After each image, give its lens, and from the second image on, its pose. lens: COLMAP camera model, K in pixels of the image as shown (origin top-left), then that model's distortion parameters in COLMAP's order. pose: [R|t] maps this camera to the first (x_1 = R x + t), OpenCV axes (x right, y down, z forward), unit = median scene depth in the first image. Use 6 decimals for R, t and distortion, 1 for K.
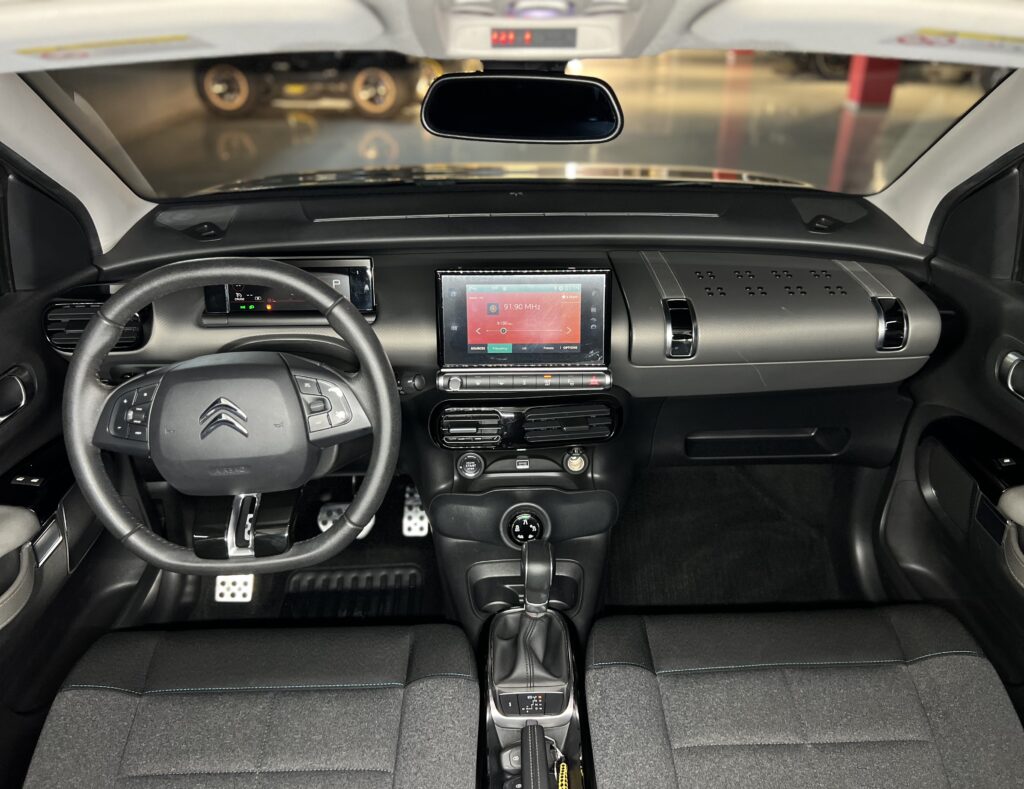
lens RADIAL K [[814.8, 0, 512.0], [0, 814.8, 394.5], [0, 0, 1]] dist [-0.002318, -0.004782]
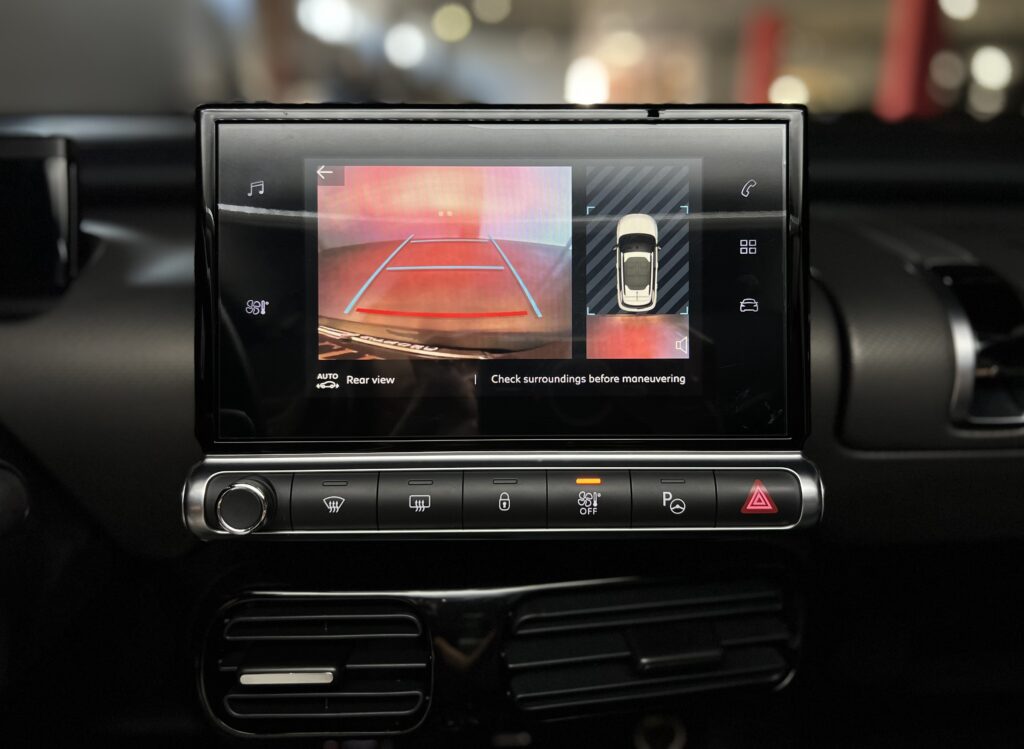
lens RADIAL K [[815.8, 0, 512.0], [0, 815.8, 374.5], [0, 0, 1]] dist [-0.000308, -0.000513]
pose [[0.999787, 0.002566, 0.020490, 0.011077], [0.001090, 0.984305, -0.176470, -0.008951], [-0.020621, 0.176455, 0.984093, 0.720766]]
